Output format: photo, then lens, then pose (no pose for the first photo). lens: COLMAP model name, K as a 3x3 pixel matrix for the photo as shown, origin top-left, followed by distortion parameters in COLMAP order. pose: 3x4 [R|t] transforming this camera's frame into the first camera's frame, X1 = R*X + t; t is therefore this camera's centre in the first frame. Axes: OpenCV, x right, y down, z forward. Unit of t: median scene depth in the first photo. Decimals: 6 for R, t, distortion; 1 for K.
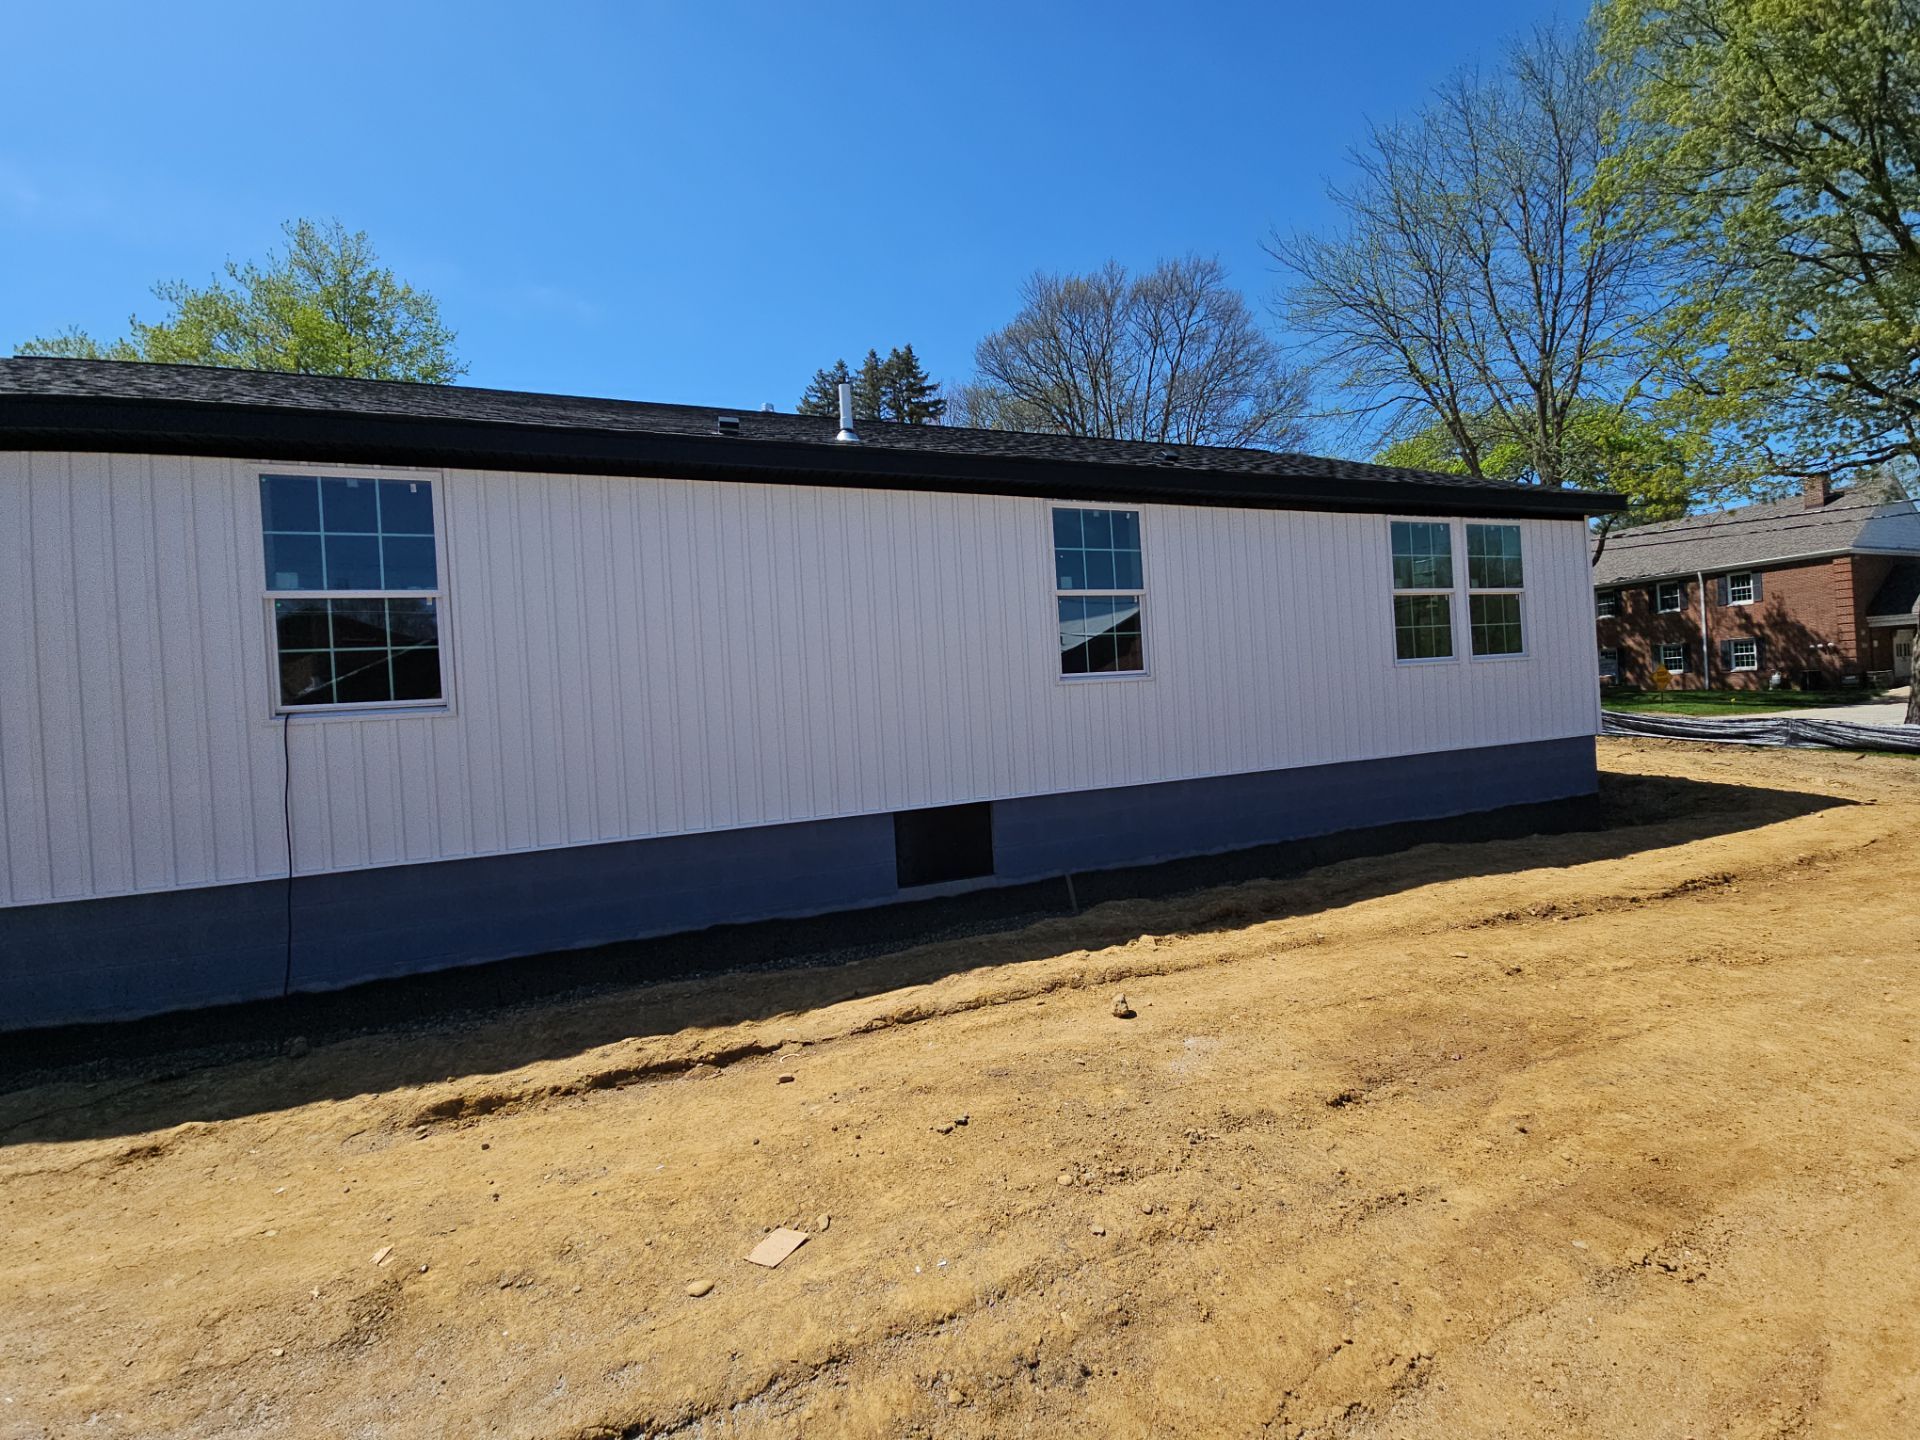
lens RADIAL K [[786.0, 0, 958.1], [0, 786.0, 703.0], [0, 0, 1]] dist [0.003154, 0.000010]
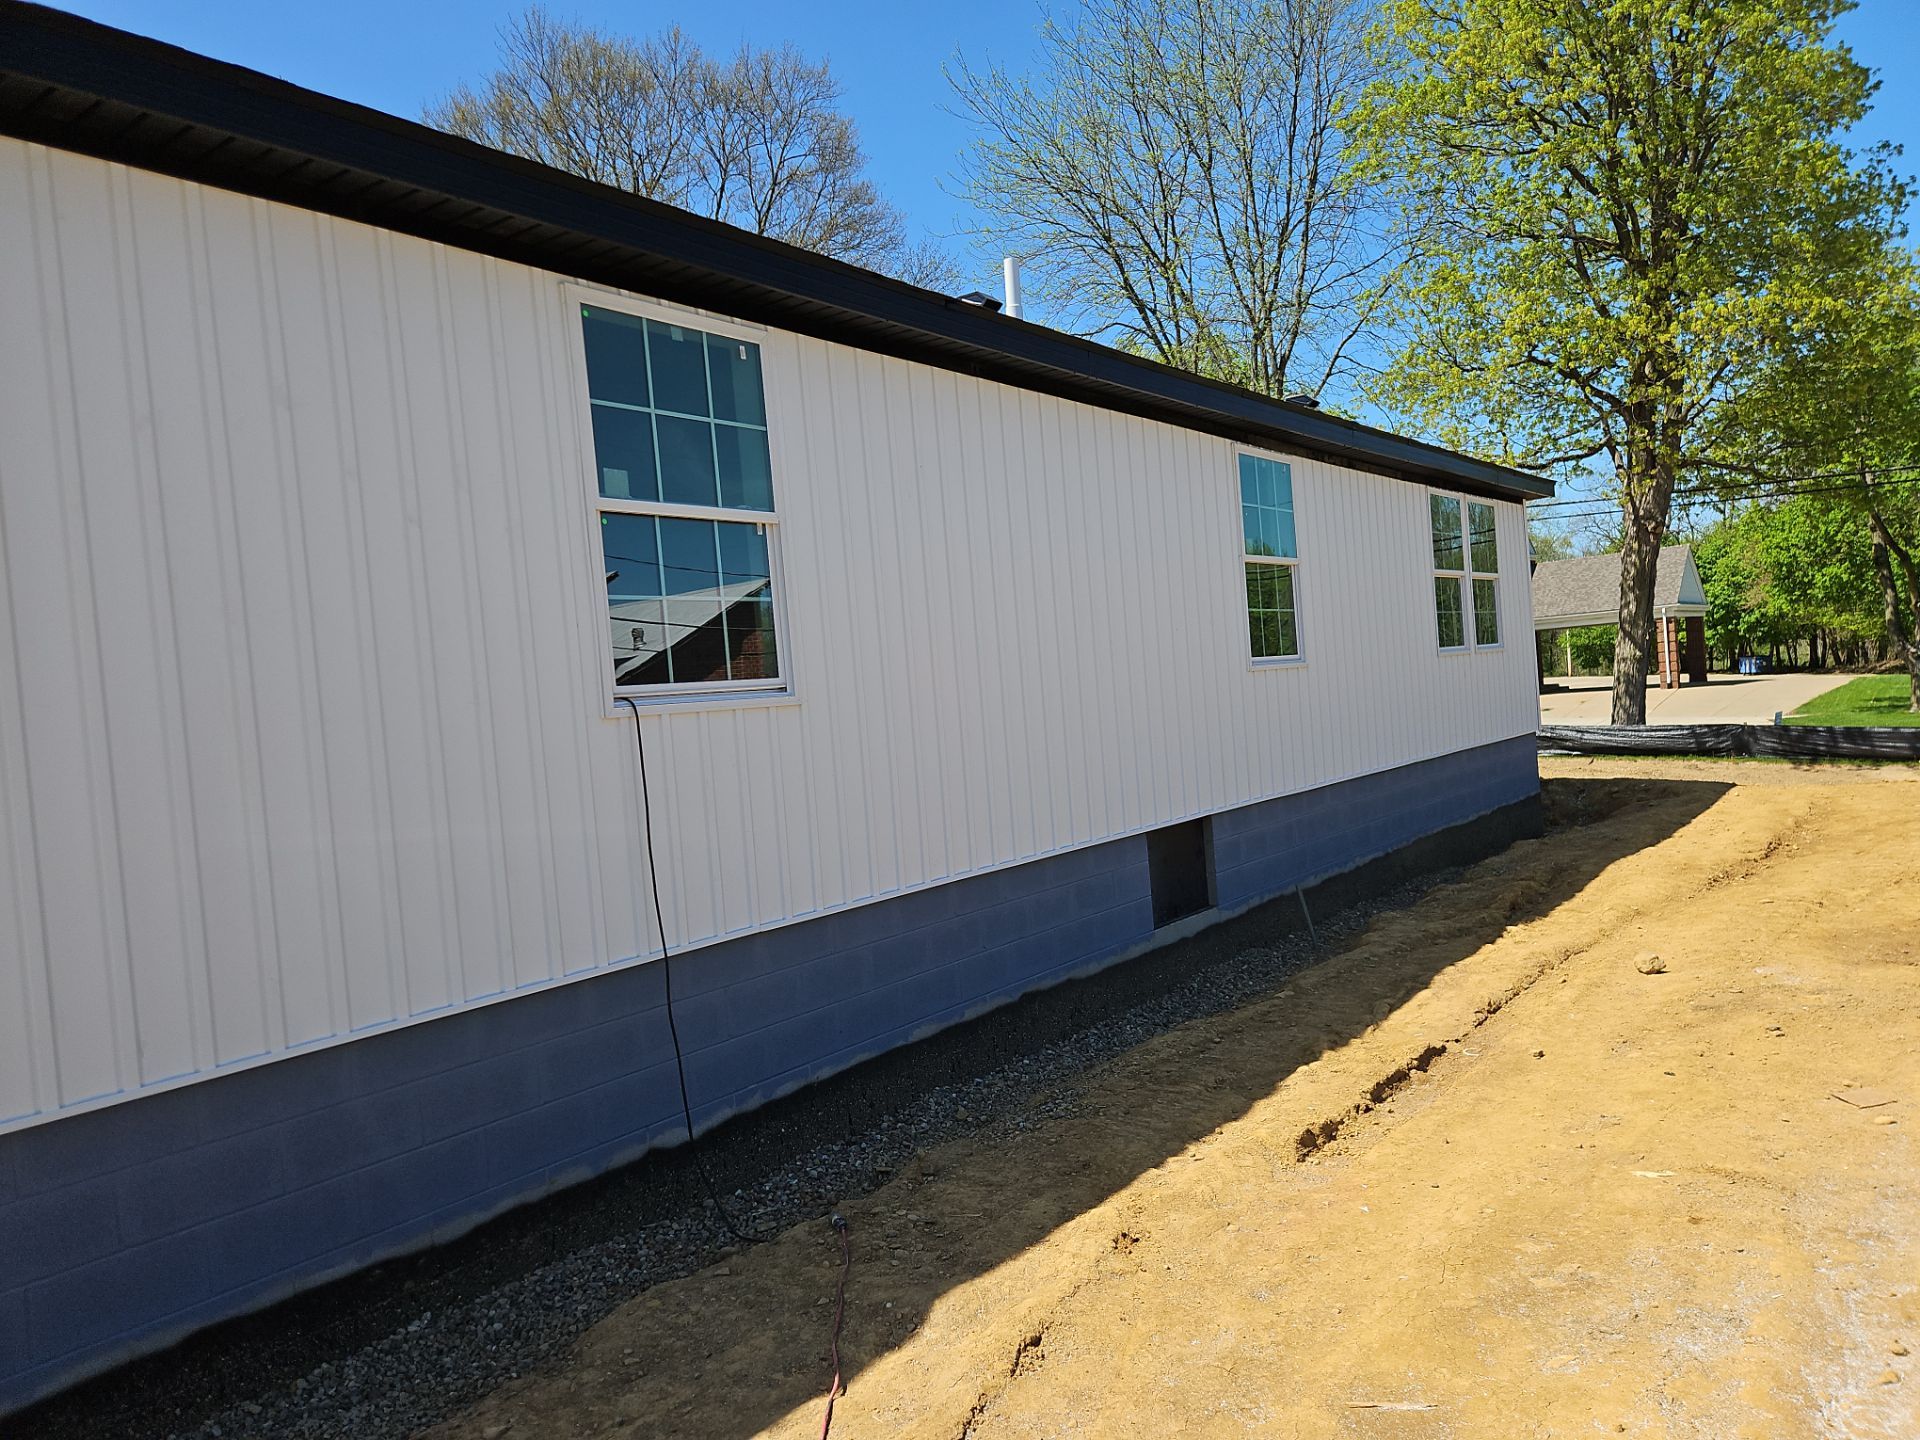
lens RADIAL K [[1308.1, 0, 958.8], [0, 1308.1, 721.8], [0, 0, 1]] dist [0.015302, 0.000968]
pose [[0.851112, -0.015895, 0.524743, -0.910735], [0.024957, 0.999636, -0.010199, 0.038444], [-0.524390, 0.021777, 0.851199, -0.004016]]
